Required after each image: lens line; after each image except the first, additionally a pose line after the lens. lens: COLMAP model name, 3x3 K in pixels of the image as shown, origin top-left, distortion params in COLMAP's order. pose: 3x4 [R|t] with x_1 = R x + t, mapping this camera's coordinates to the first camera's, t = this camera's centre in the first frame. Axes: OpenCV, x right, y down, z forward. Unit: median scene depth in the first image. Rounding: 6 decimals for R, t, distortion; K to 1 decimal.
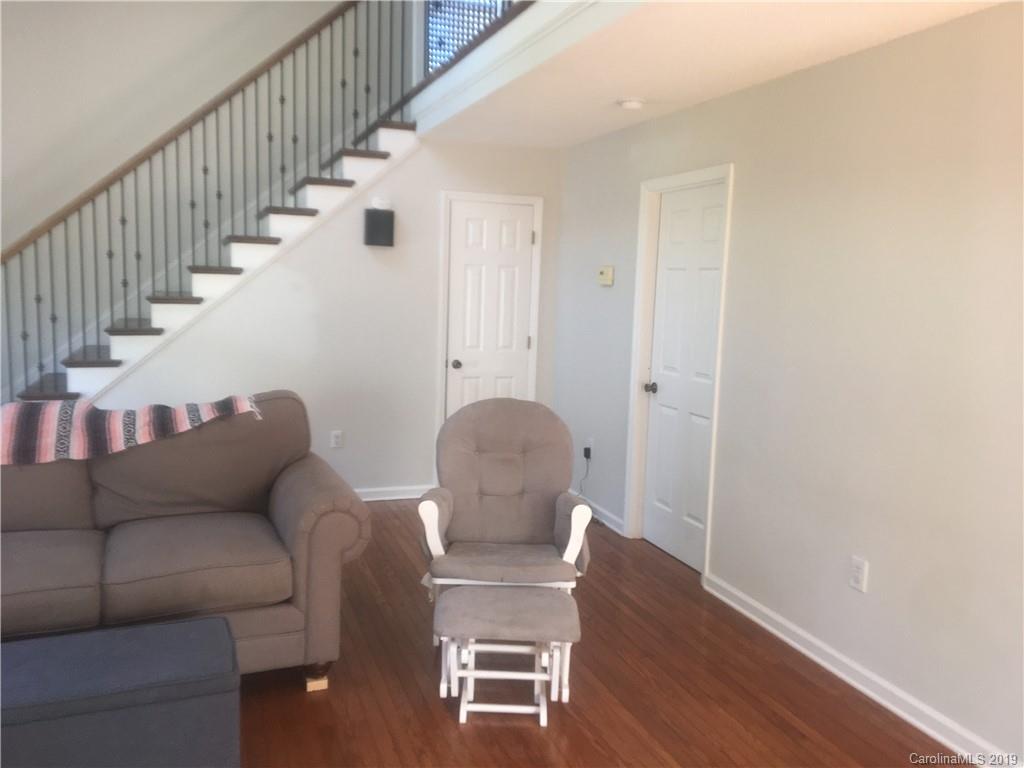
lens RADIAL K [[866.5, 0, 508.3], [0, 866.5, 387.3], [0, 0, 1]] dist [0.079215, -0.045715]
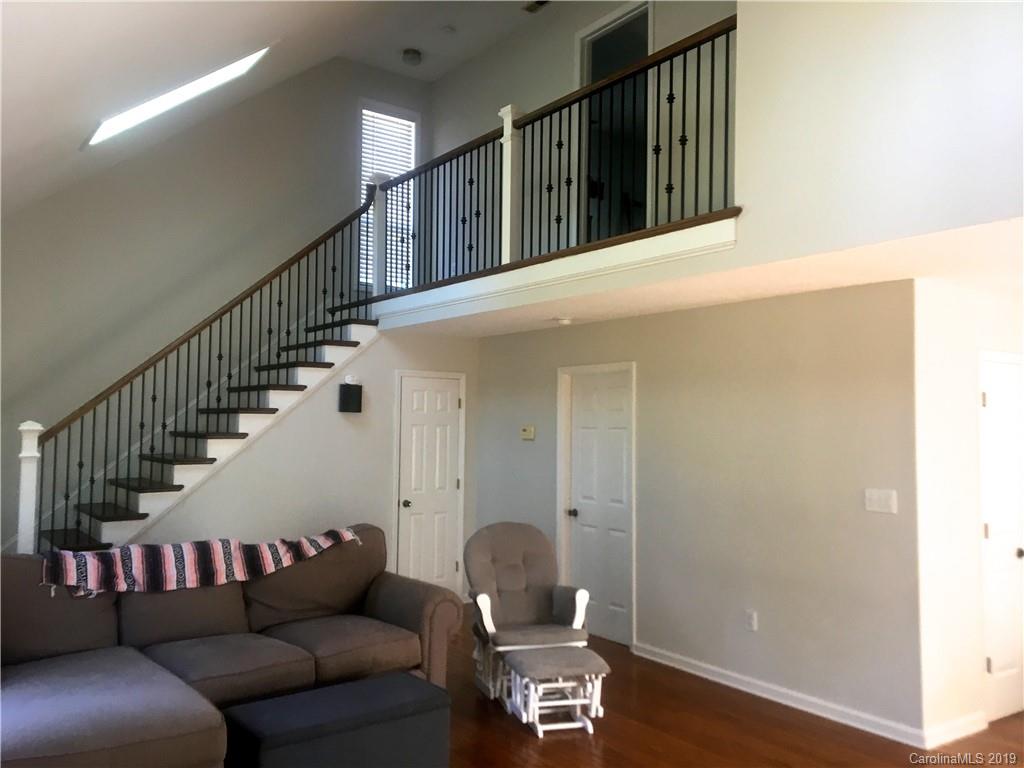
lens RADIAL K [[866.5, 0, 514.7], [0, 866.5, 380.7], [0, 0, 1]] dist [0.079215, -0.045715]
pose [[0.956822, -0.002417, 0.290666, -0.353891], [0.051800, 0.985377, -0.162321, 0.013432], [-0.286023, 0.170369, 0.942956, -0.341795]]
